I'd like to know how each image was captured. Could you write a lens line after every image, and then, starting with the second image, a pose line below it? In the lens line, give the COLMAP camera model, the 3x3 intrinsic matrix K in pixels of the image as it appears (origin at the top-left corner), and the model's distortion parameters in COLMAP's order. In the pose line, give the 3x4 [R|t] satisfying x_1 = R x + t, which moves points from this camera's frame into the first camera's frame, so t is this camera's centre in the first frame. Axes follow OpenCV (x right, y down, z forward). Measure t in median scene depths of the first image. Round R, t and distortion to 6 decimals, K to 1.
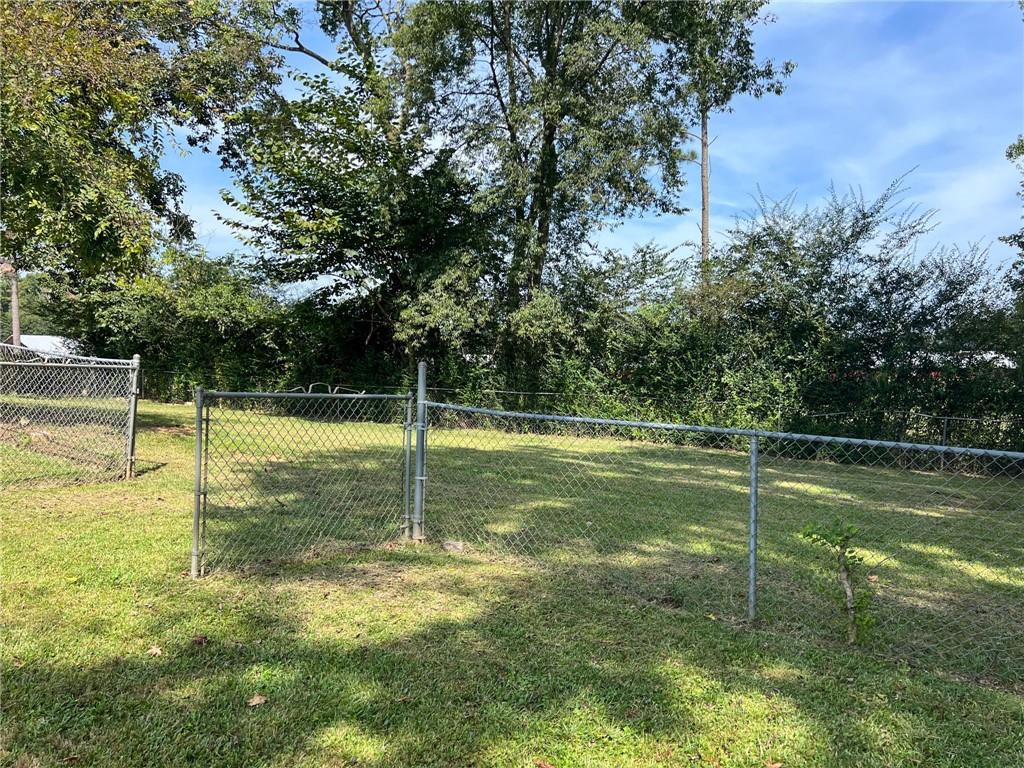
lens RADIAL K [[782.9, 0, 509.0], [0, 782.9, 383.6], [0, 0, 1]] dist [-0.018052, -0.013415]
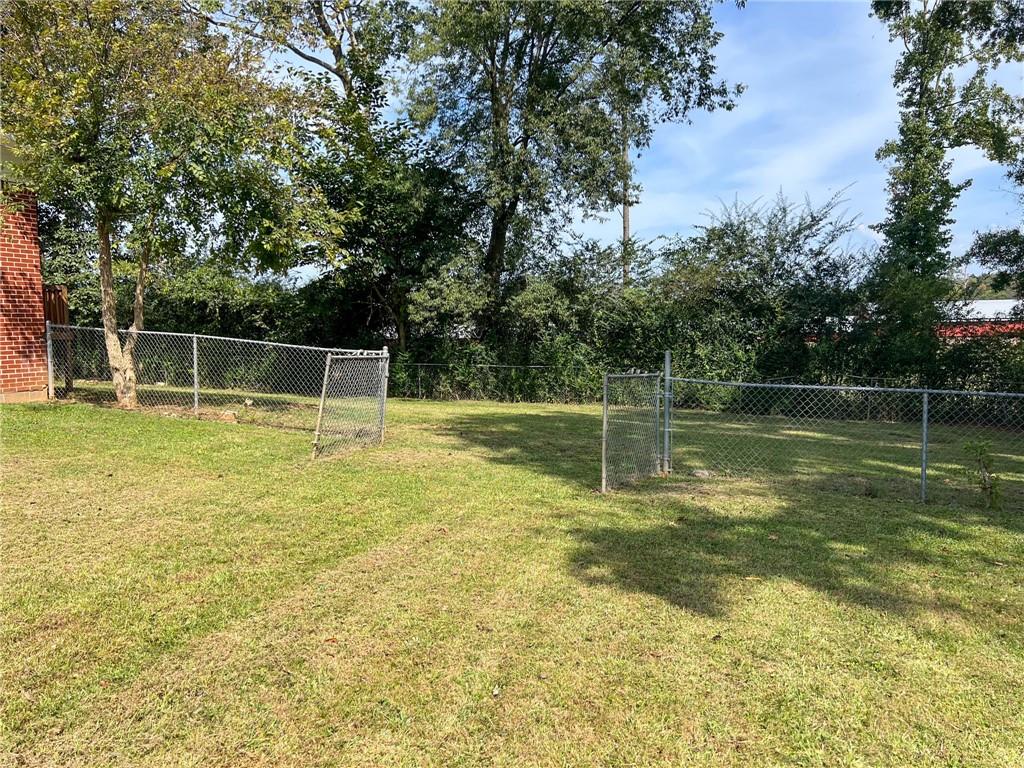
lens RADIAL K [[782.9, 0, 515.4], [0, 782.9, 383.9], [0, 0, 1]] dist [-0.018052, -0.013415]
pose [[0.980022, -0.028916, 0.196778, -0.221049], [0.021034, 0.998895, 0.042026, -0.010897], [-0.197775, -0.037048, 0.979547, -0.117241]]
